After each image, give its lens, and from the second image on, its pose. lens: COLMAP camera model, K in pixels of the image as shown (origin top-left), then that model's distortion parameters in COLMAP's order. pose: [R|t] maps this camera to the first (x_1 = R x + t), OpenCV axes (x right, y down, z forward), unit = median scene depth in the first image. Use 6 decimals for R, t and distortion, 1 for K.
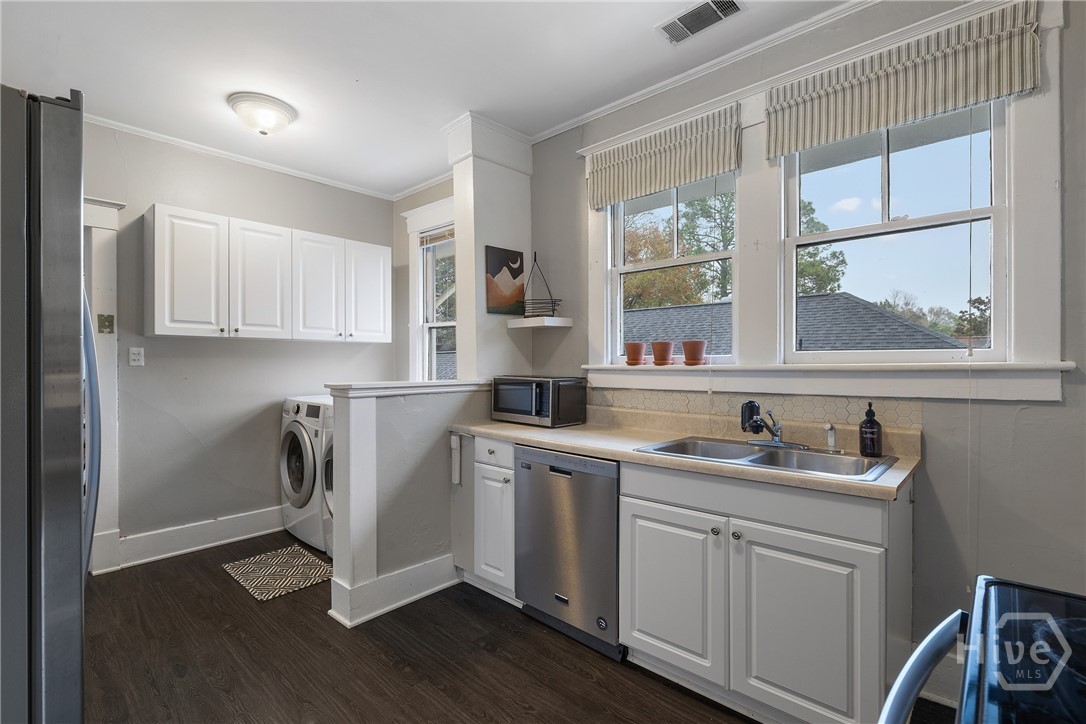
lens RADIAL K [[492.2, 0, 549.8], [0, 492.2, 364.2], [0, 0, 1]] dist [0.005304, 0.000469]
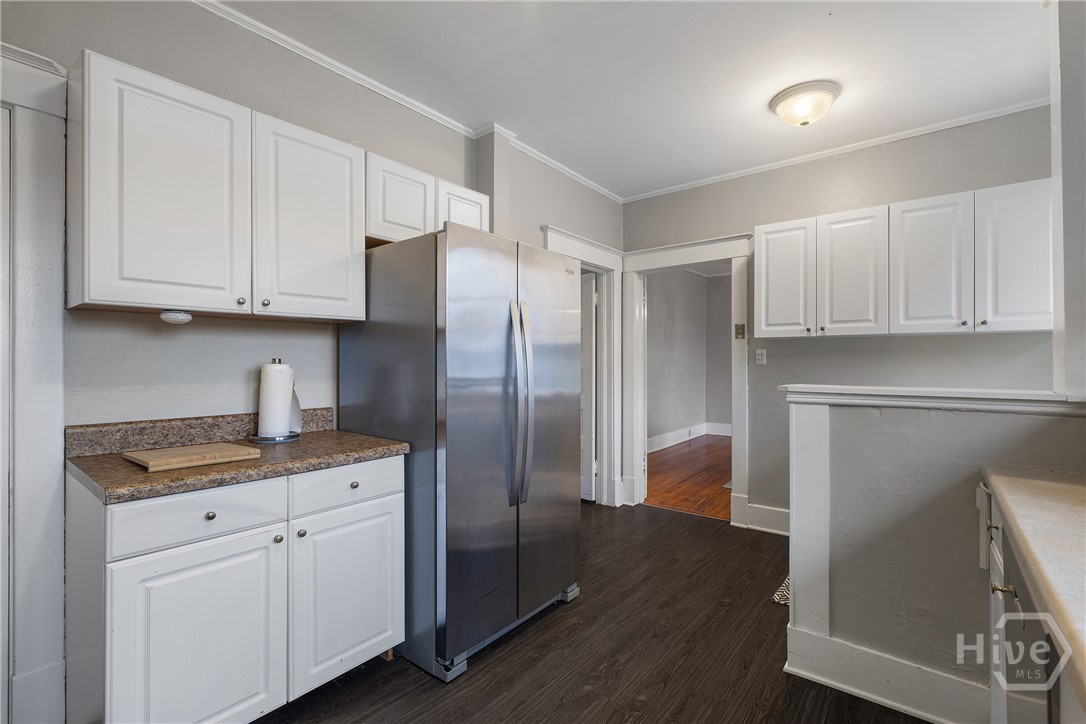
lens RADIAL K [[492.2, 0, 548.5], [0, 492.2, 361.5], [0, 0, 1]] dist [0.005304, 0.000469]
pose [[0.074232, -0.002658, -0.997237, 0.324545], [-0.000119, 0.999996, -0.002674, -0.000707], [0.997241, 0.000317, 0.074231, 0.405118]]
